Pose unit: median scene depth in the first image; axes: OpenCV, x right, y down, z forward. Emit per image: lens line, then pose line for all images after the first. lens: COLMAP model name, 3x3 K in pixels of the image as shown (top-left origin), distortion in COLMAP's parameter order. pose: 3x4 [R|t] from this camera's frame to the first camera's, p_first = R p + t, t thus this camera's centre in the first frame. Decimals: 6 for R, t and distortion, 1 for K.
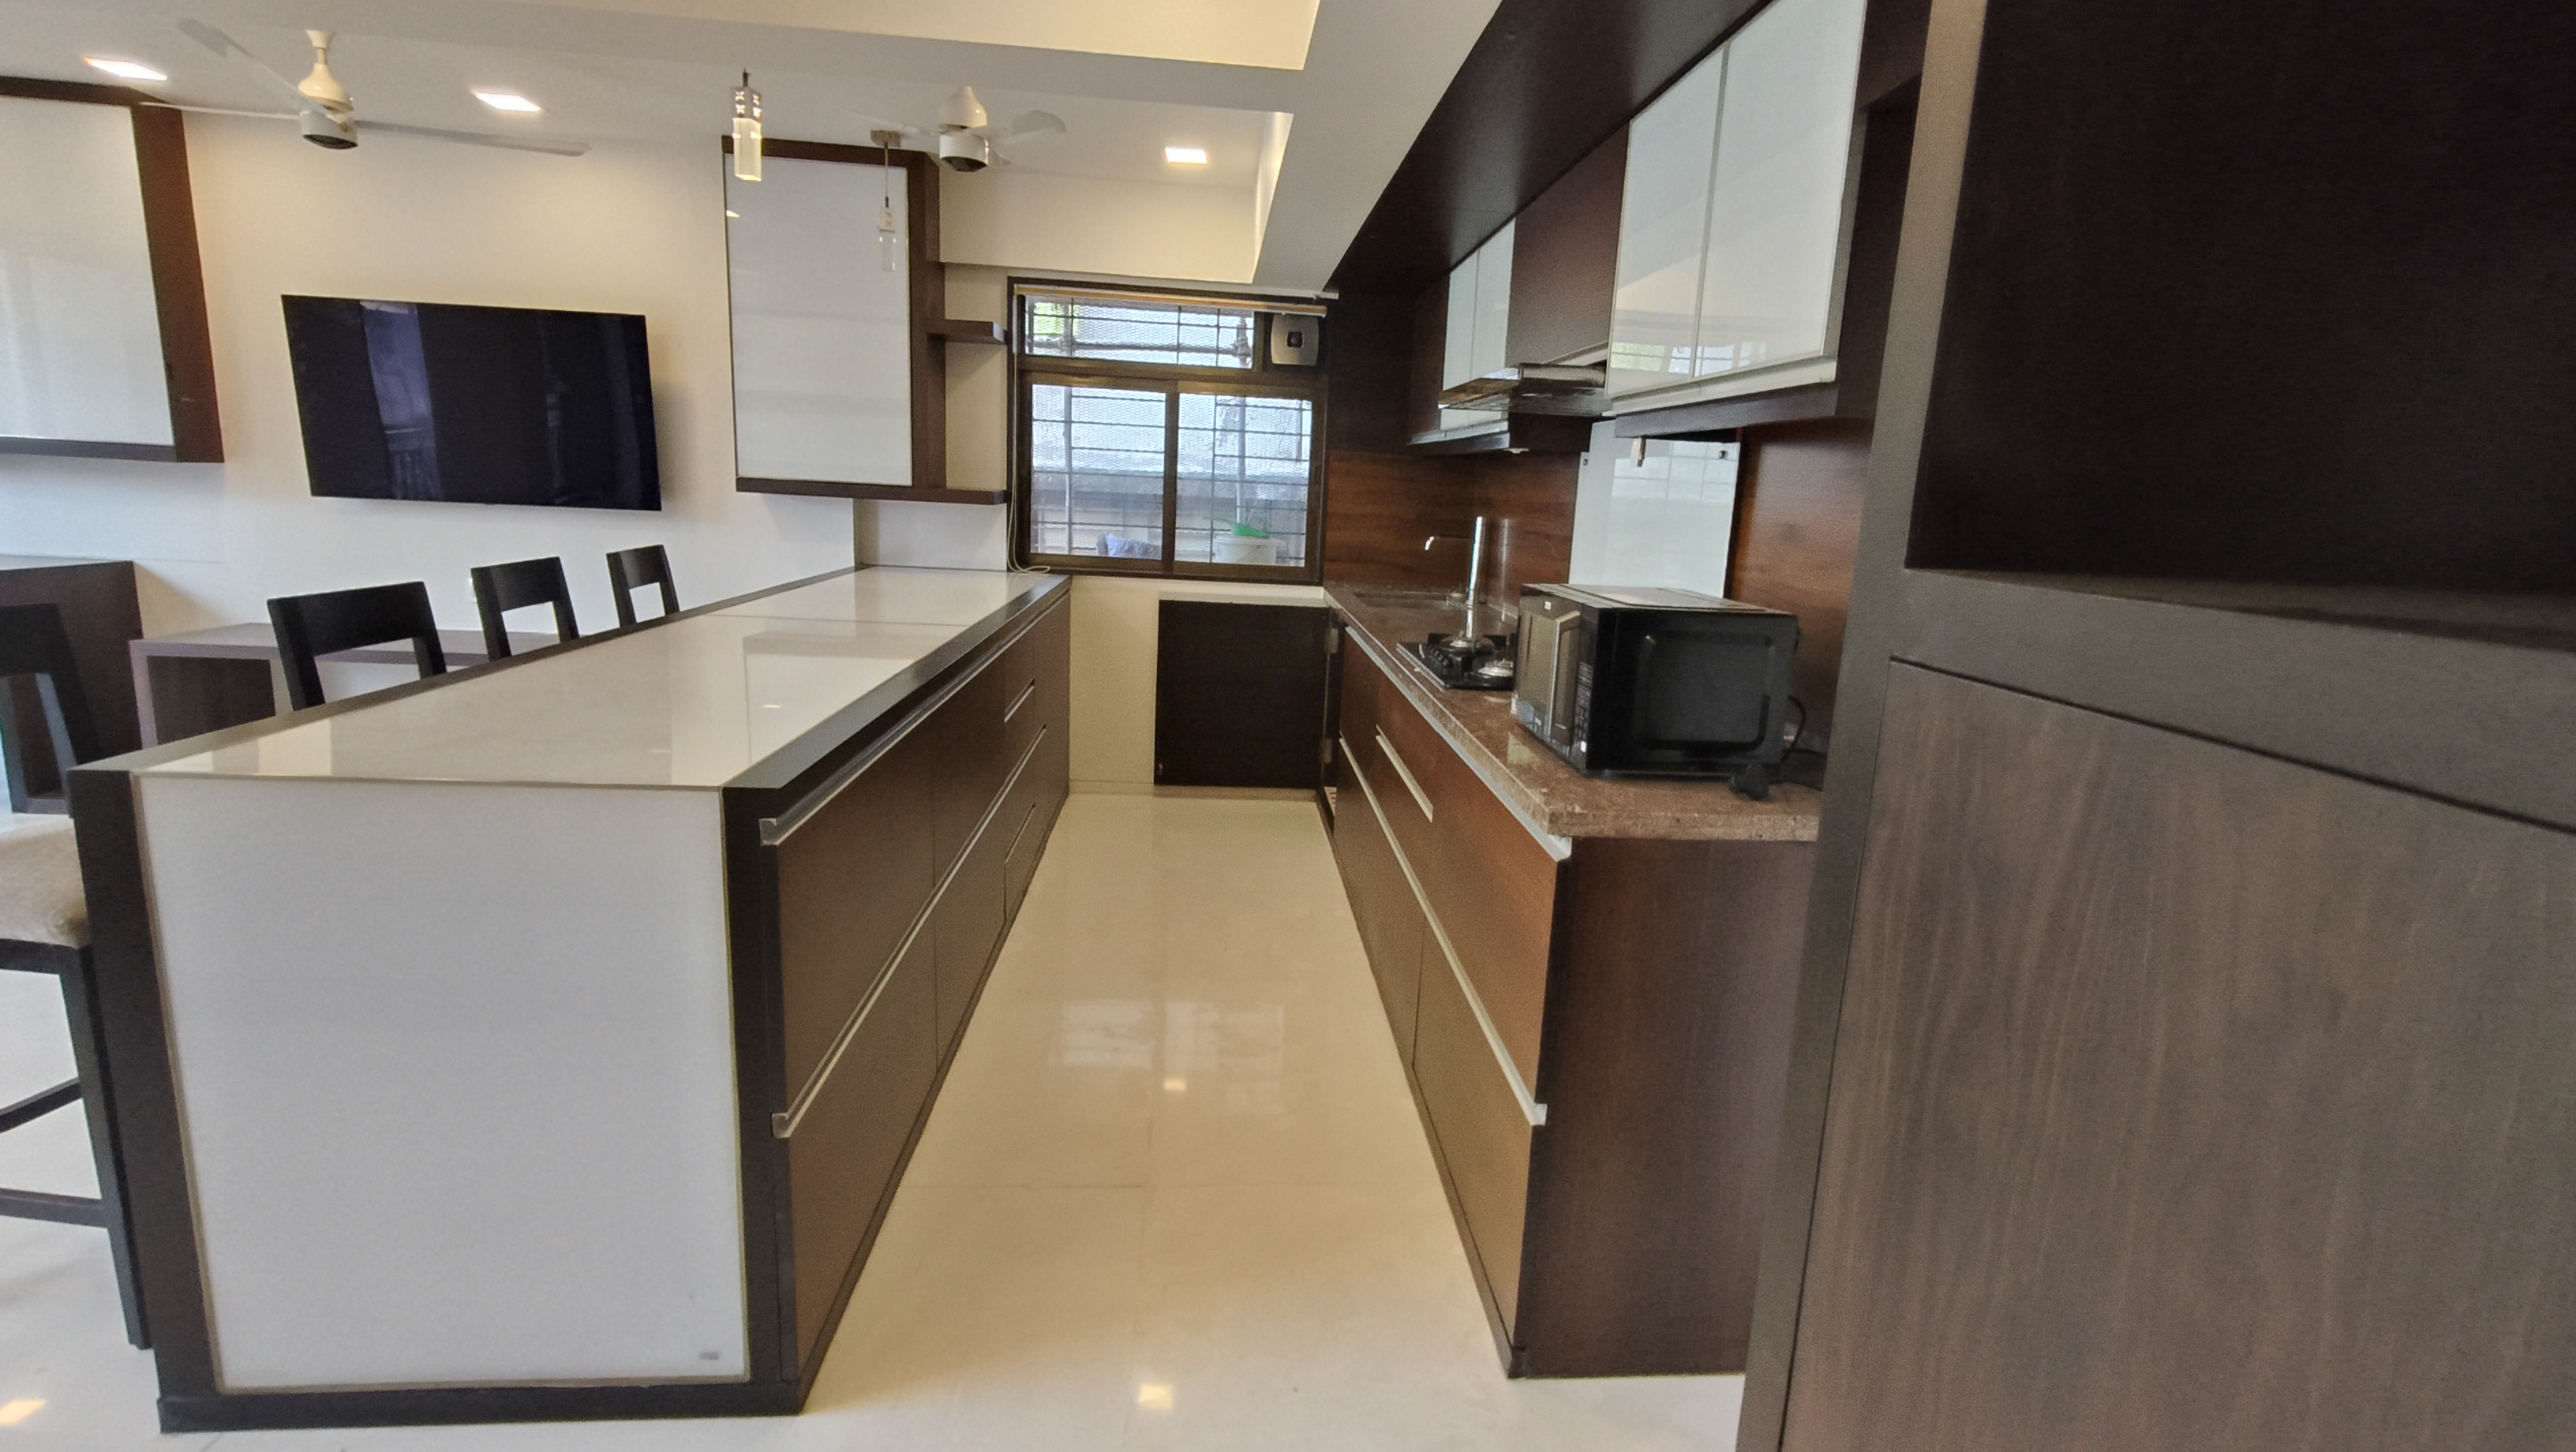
lens RADIAL K [[1212.9, 0, 1281.2], [0, 1212.9, 730.9], [0, 0, 1]] dist [-0.003207, -0.002317]
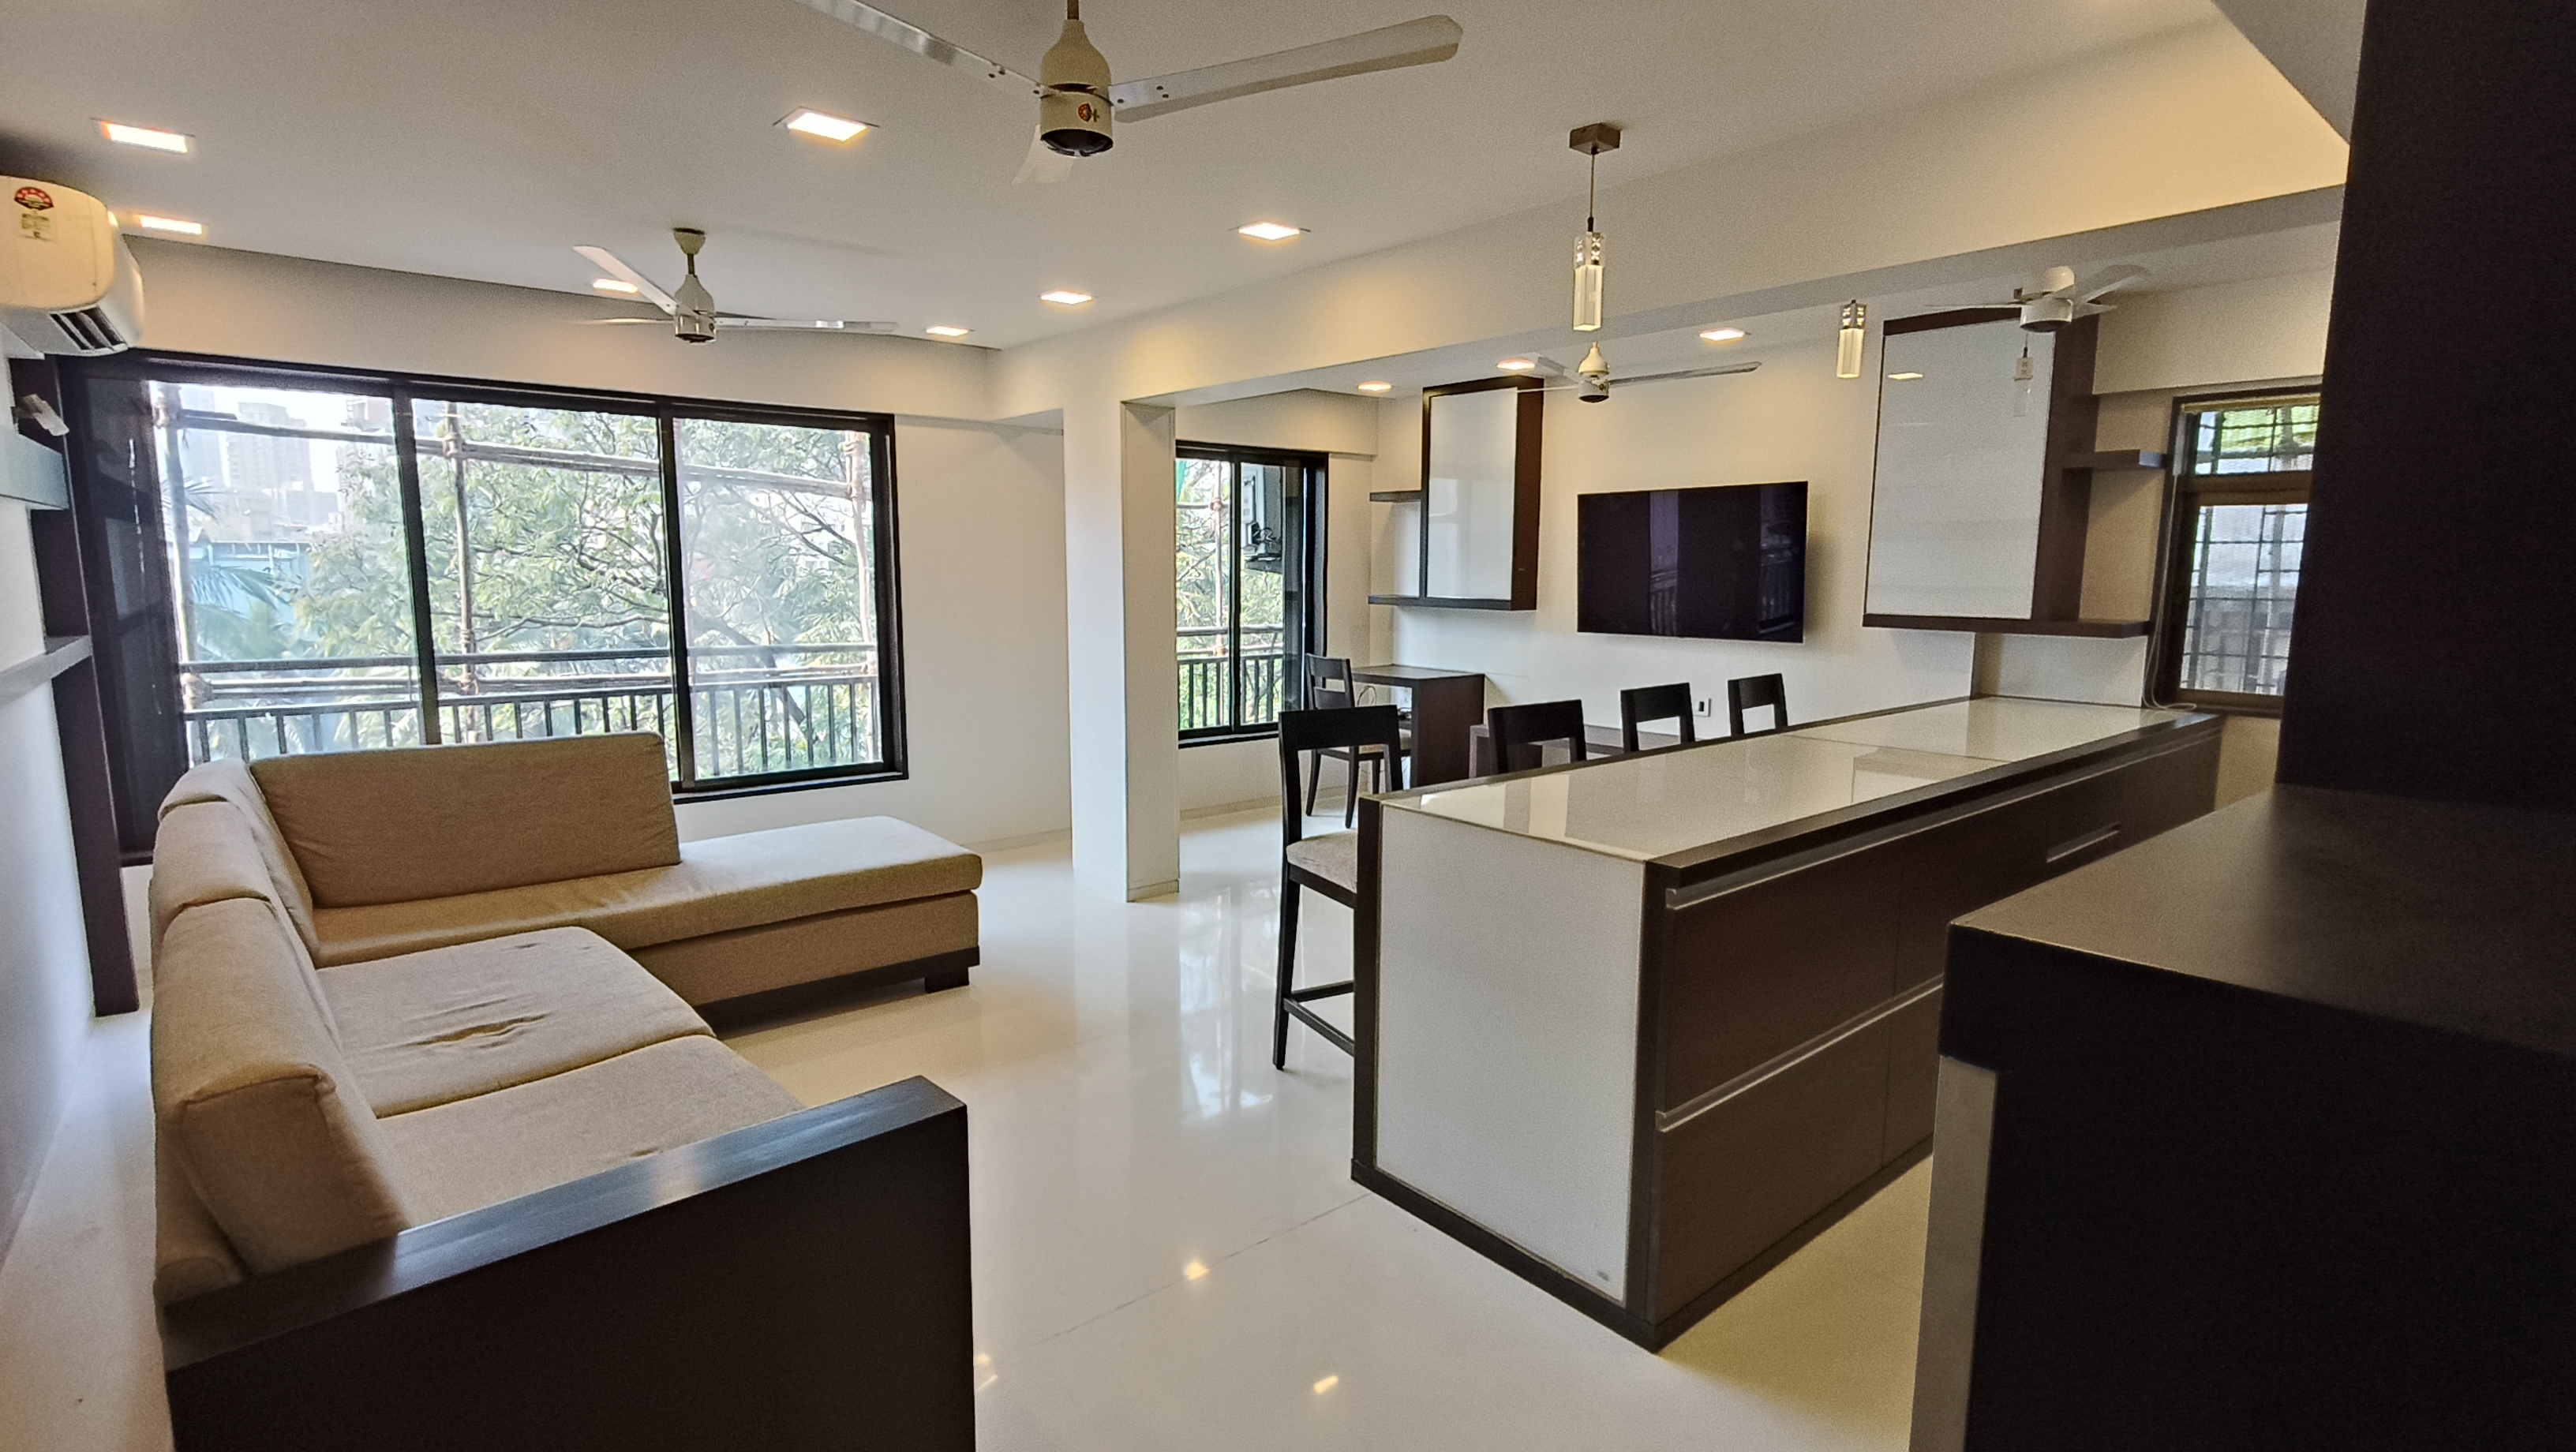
lens RADIAL K [[1212.9, 0, 1299.0], [0, 1212.9, 729.6], [0, 0, 1]] dist [-0.003207, -0.002317]
pose [[0.557774, 0.064072, -0.827516, 0.203997], [-0.137323, 0.990399, -0.015877, -0.011474], [0.818554, 0.122493, 0.561217, -0.057846]]
